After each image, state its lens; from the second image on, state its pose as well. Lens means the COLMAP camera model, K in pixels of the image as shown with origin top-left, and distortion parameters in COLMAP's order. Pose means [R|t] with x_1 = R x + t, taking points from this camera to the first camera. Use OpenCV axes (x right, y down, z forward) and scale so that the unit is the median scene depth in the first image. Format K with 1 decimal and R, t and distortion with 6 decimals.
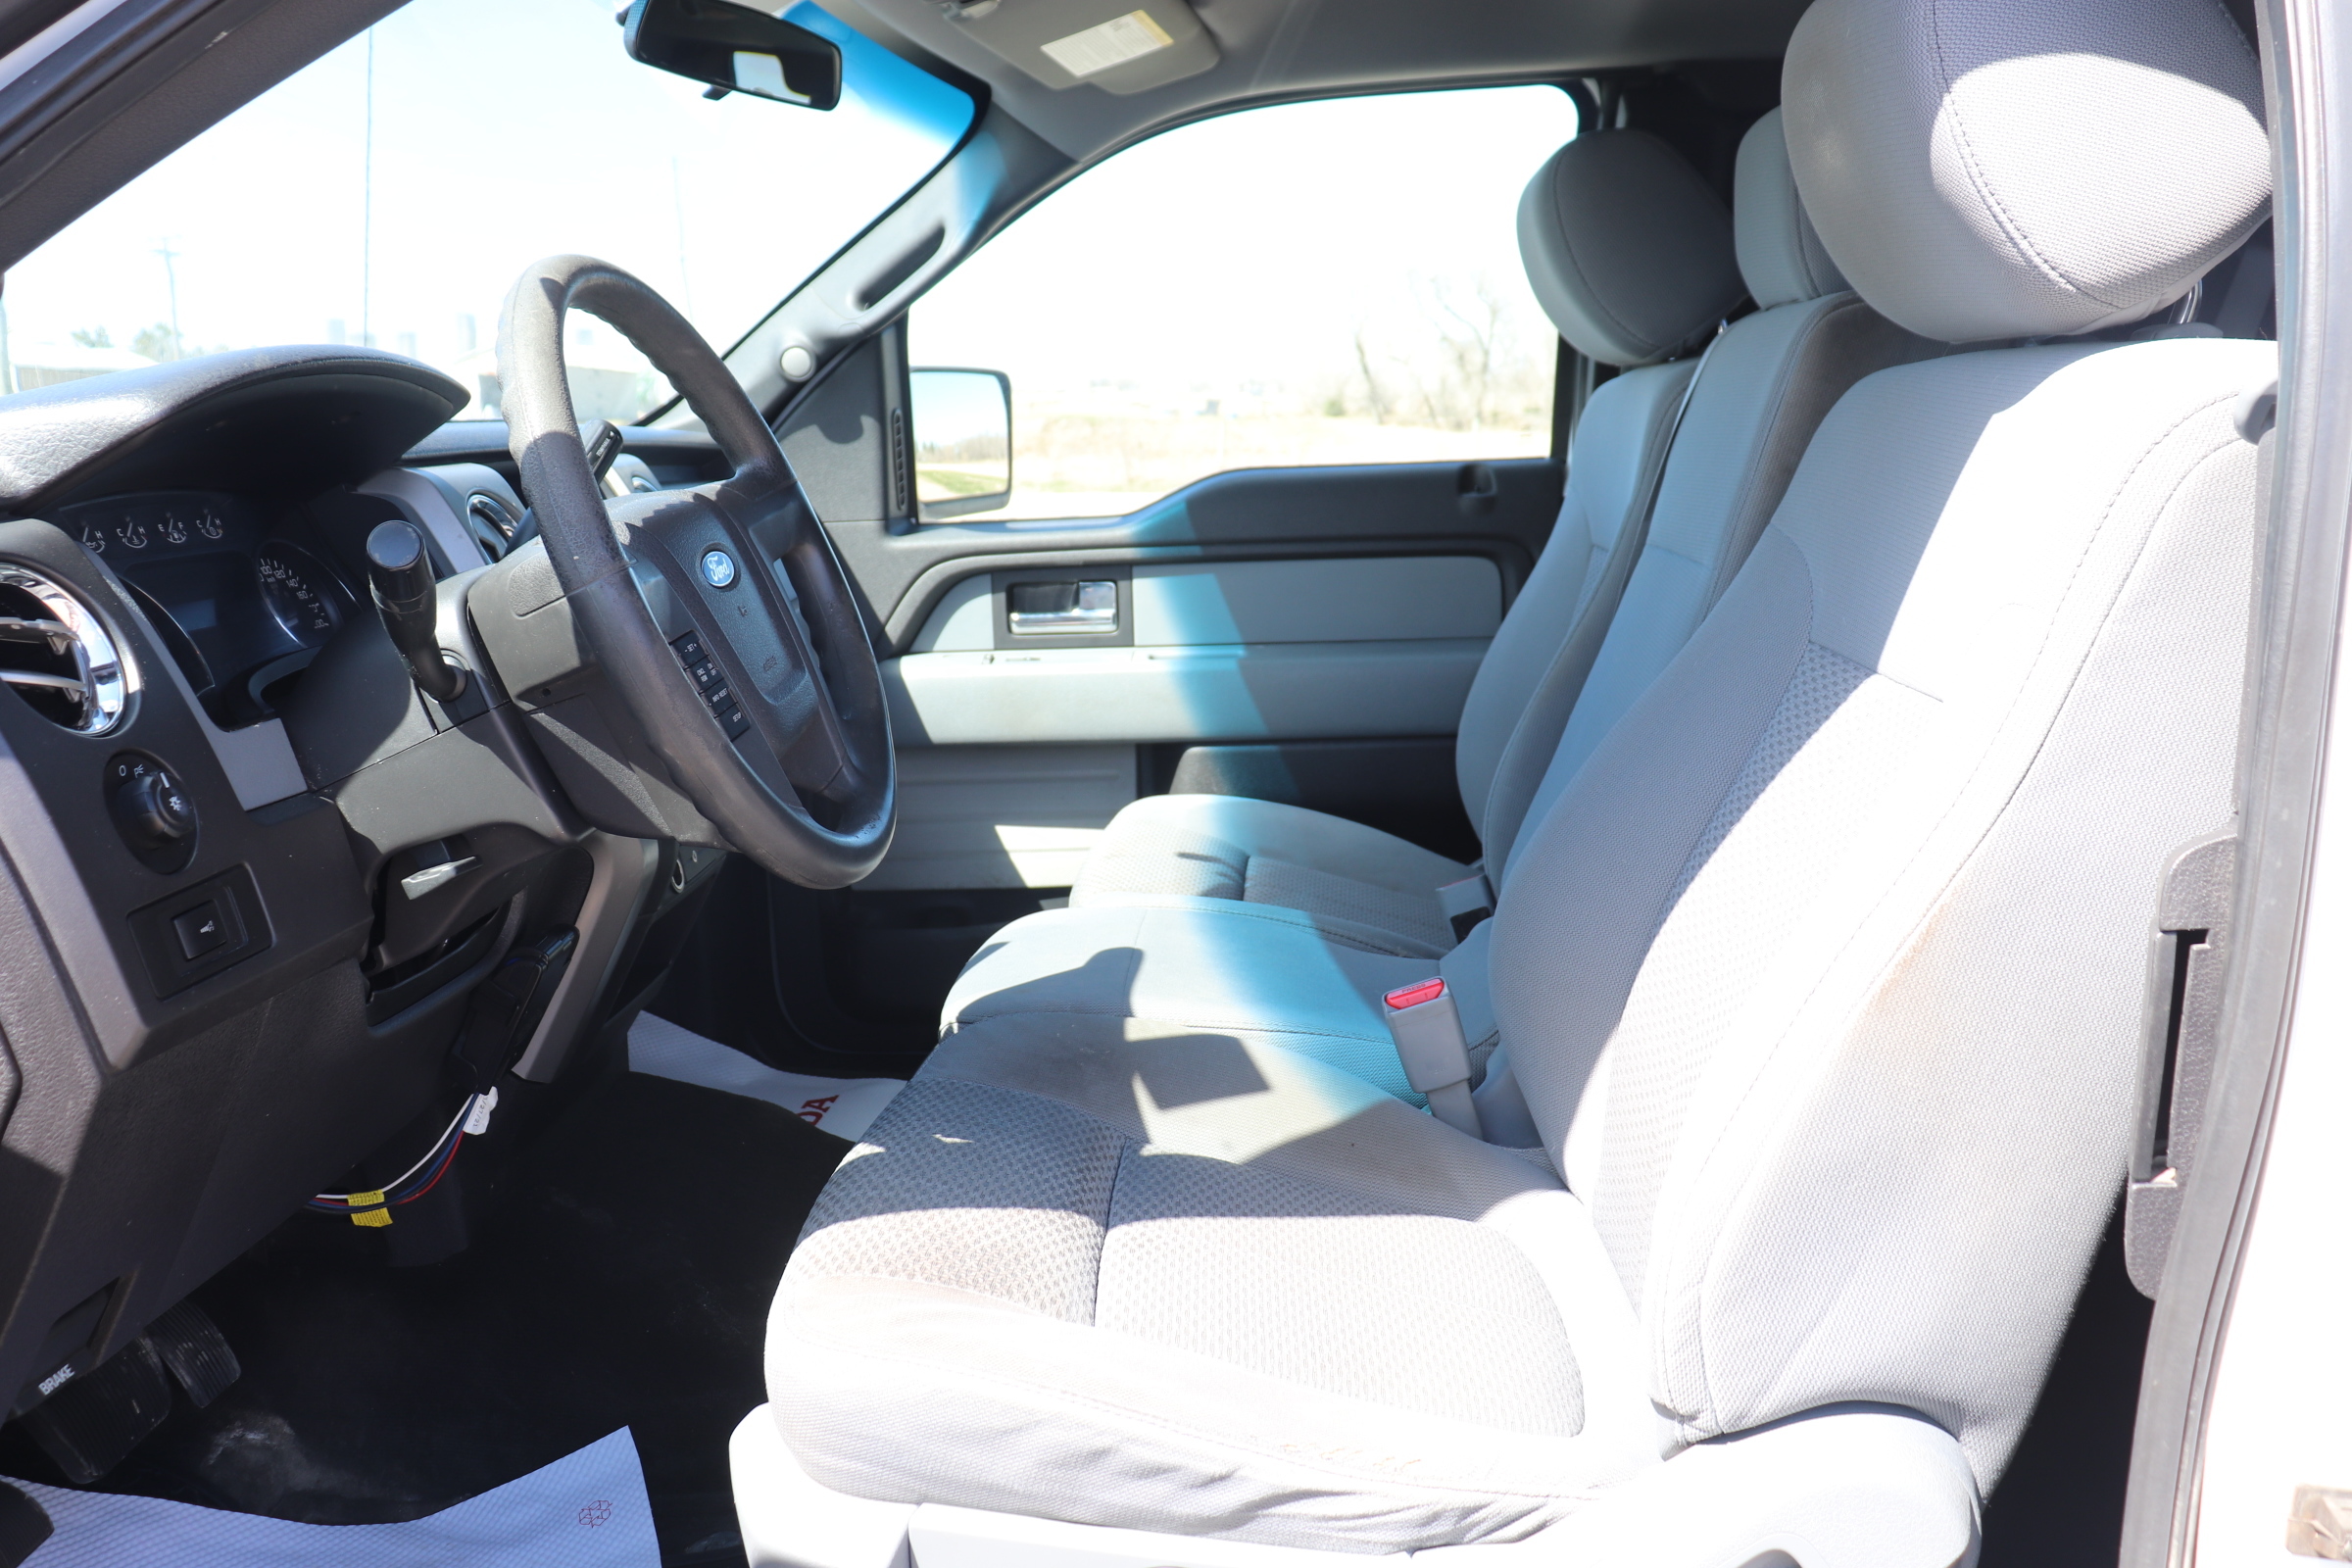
lens RADIAL K [[1937.6, 0, 1176.0], [0, 1937.6, 784.0], [0, 0, 1]] dist [-0.172845, 0.157046]
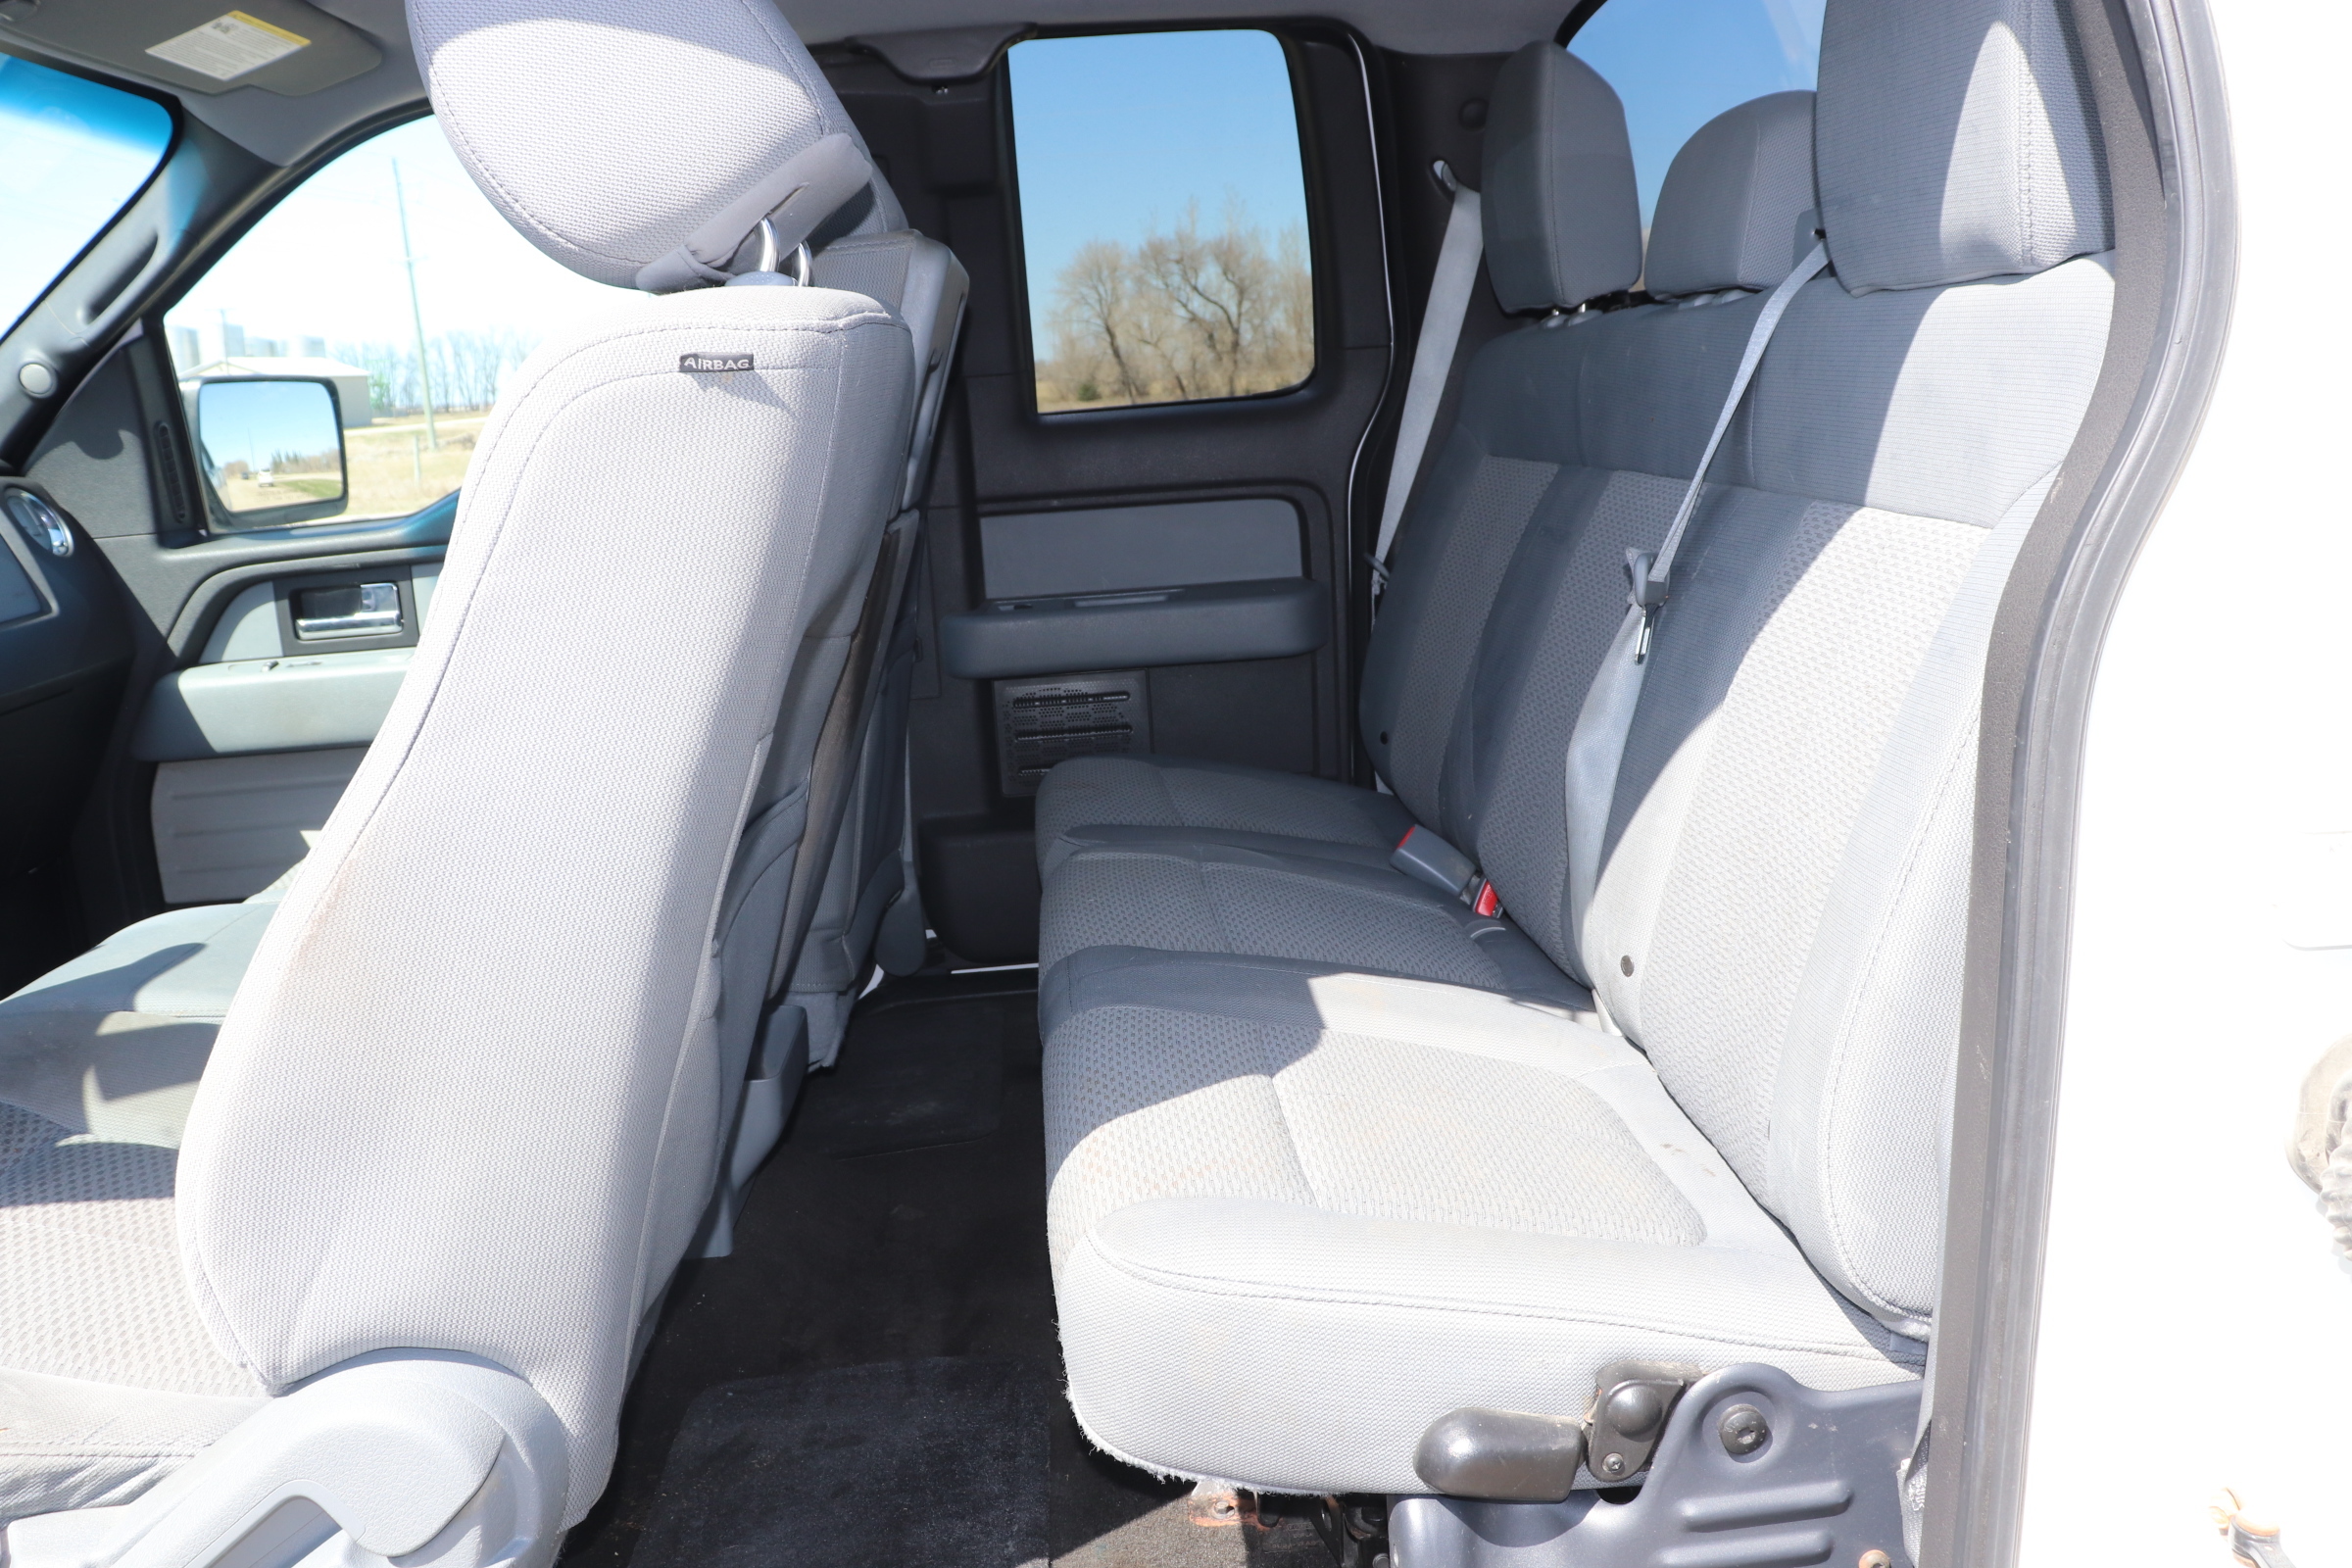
lens RADIAL K [[1937.6, 0, 1176.0], [0, 1937.6, 784.0], [0, 0, 1]] dist [-0.172845, 0.157046]
pose [[0.991980, -0.056471, 0.113081, 0.428566], [0.055650, 0.998396, 0.010405, 0.021273], [-0.113487, -0.004029, 0.993531, -0.041274]]
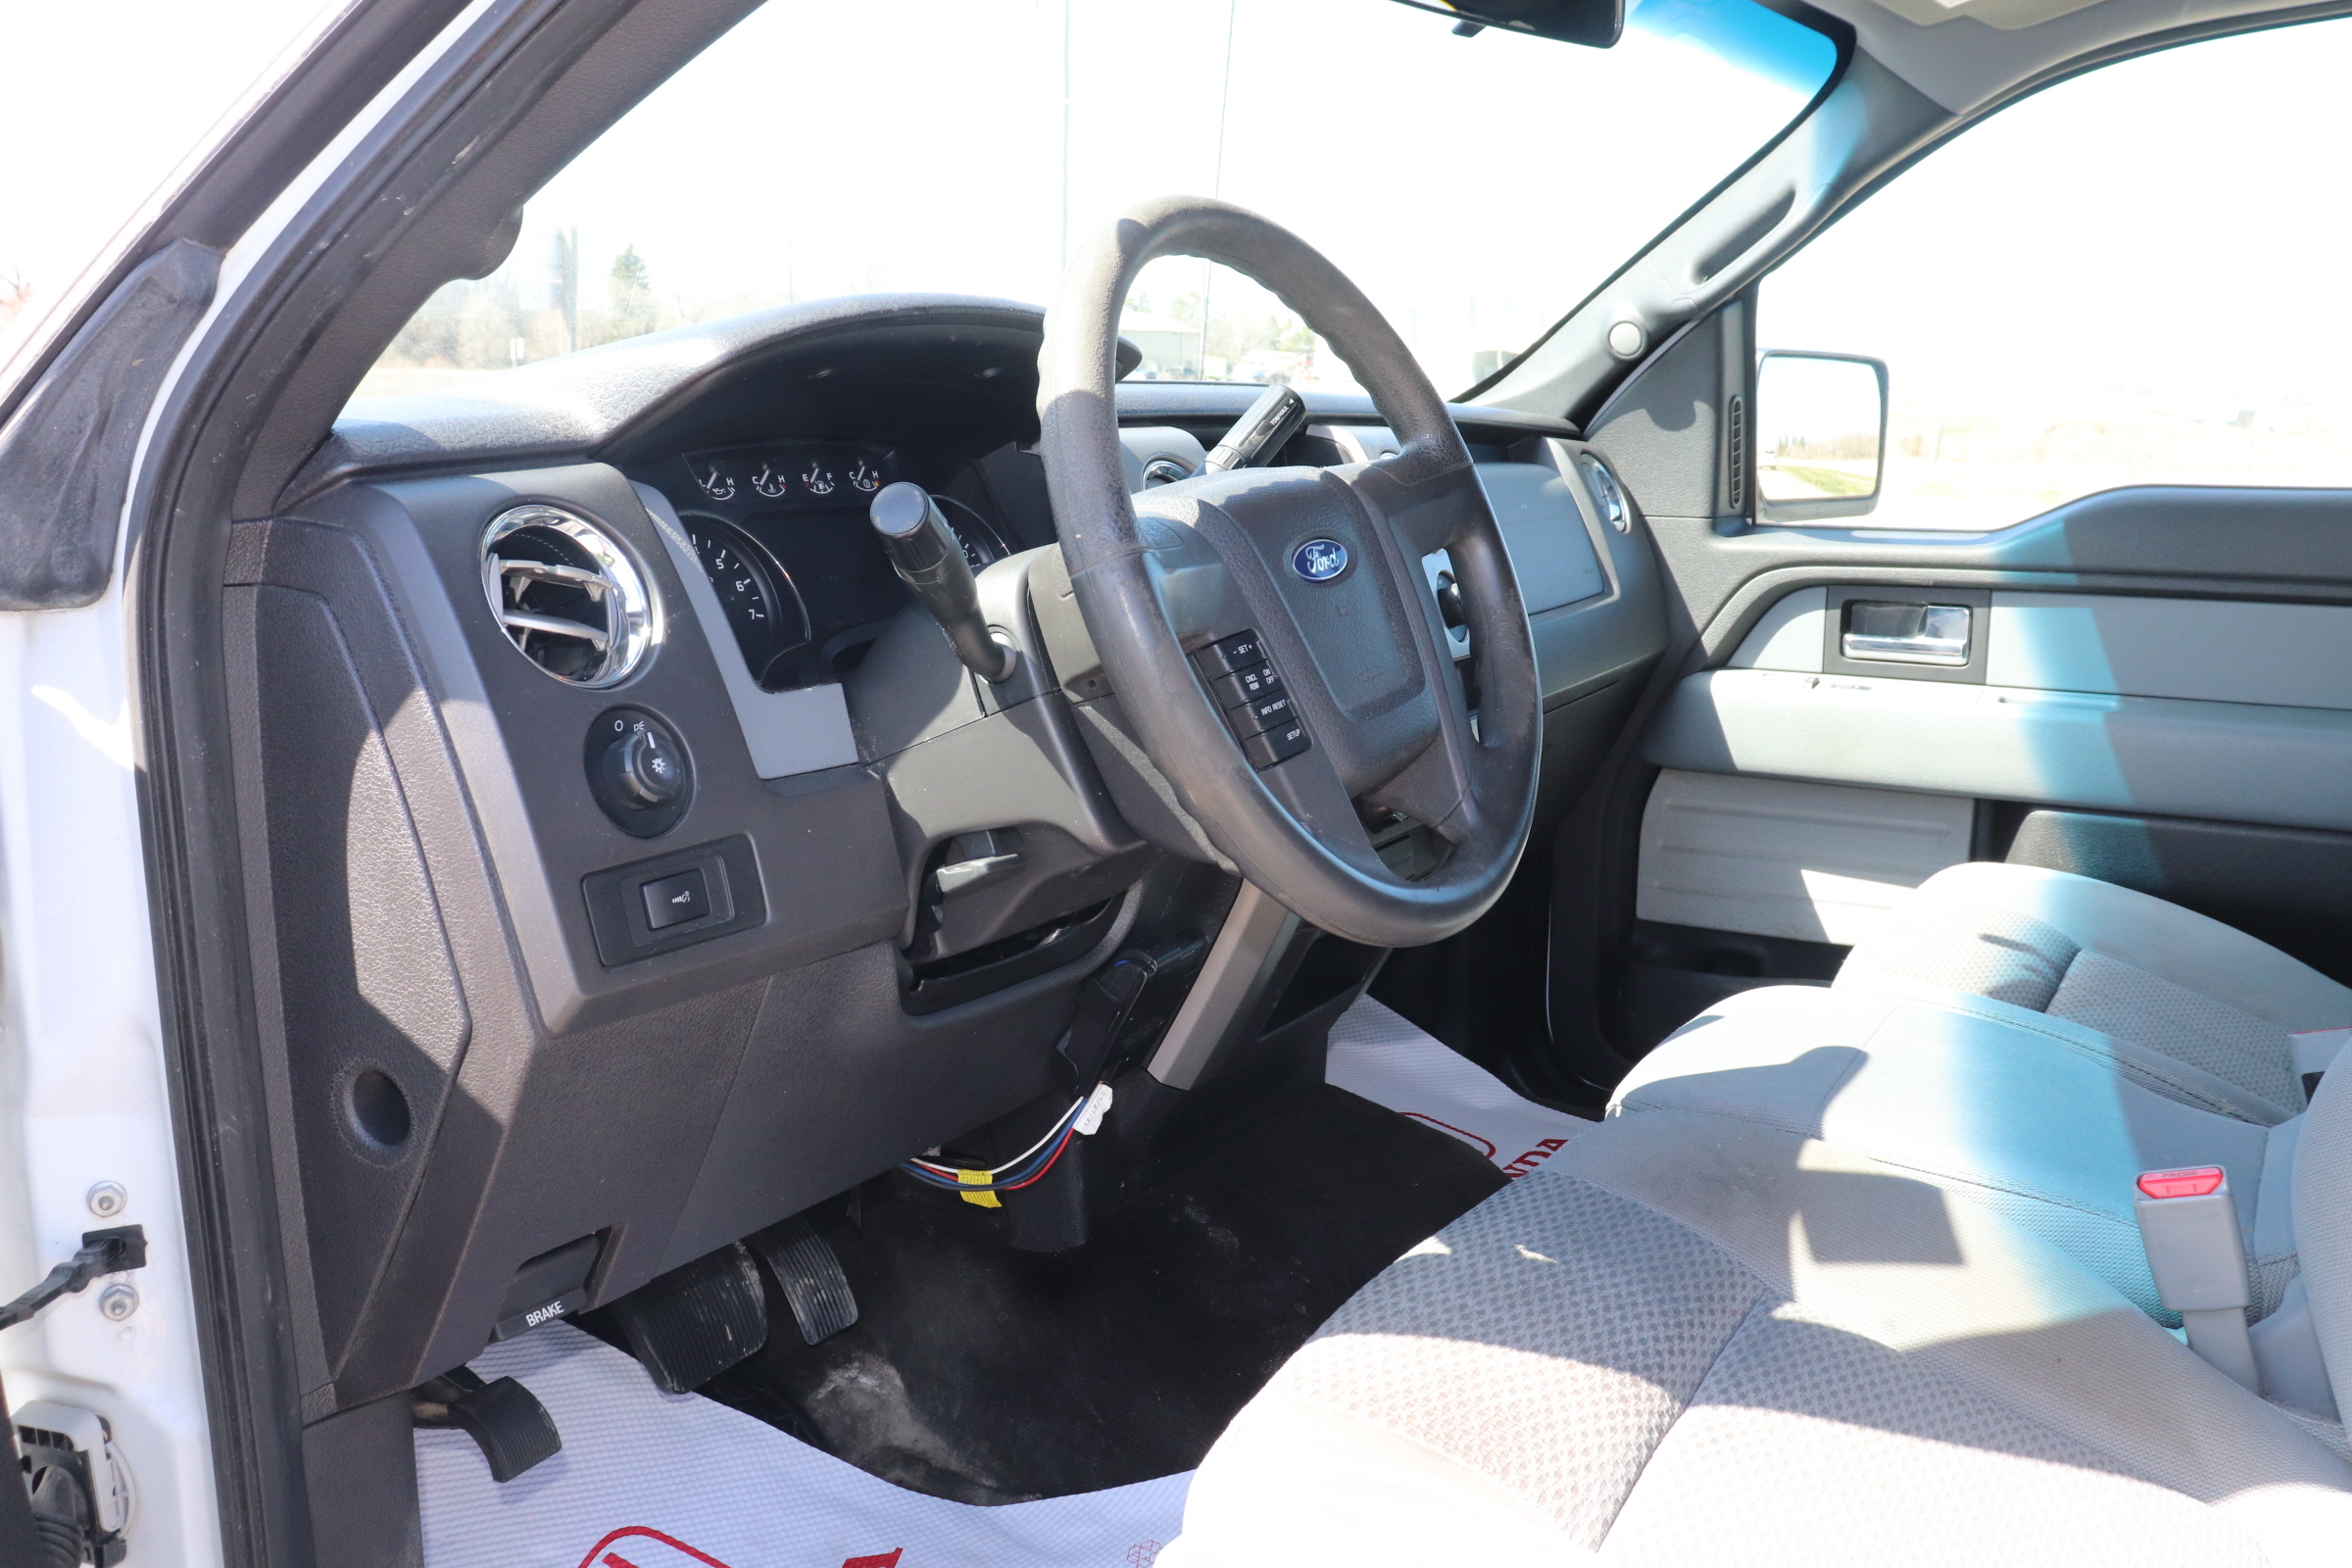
lens RADIAL K [[1937.6, 0, 1176.0], [0, 1937.6, 784.0], [0, 0, 1]] dist [-0.172845, 0.157046]
pose [[0.878698, 0.116983, -0.462822, 0.093639], [-0.113317, 0.992913, 0.035828, -0.027916], [0.463733, 0.020963, 0.885727, 0.155789]]
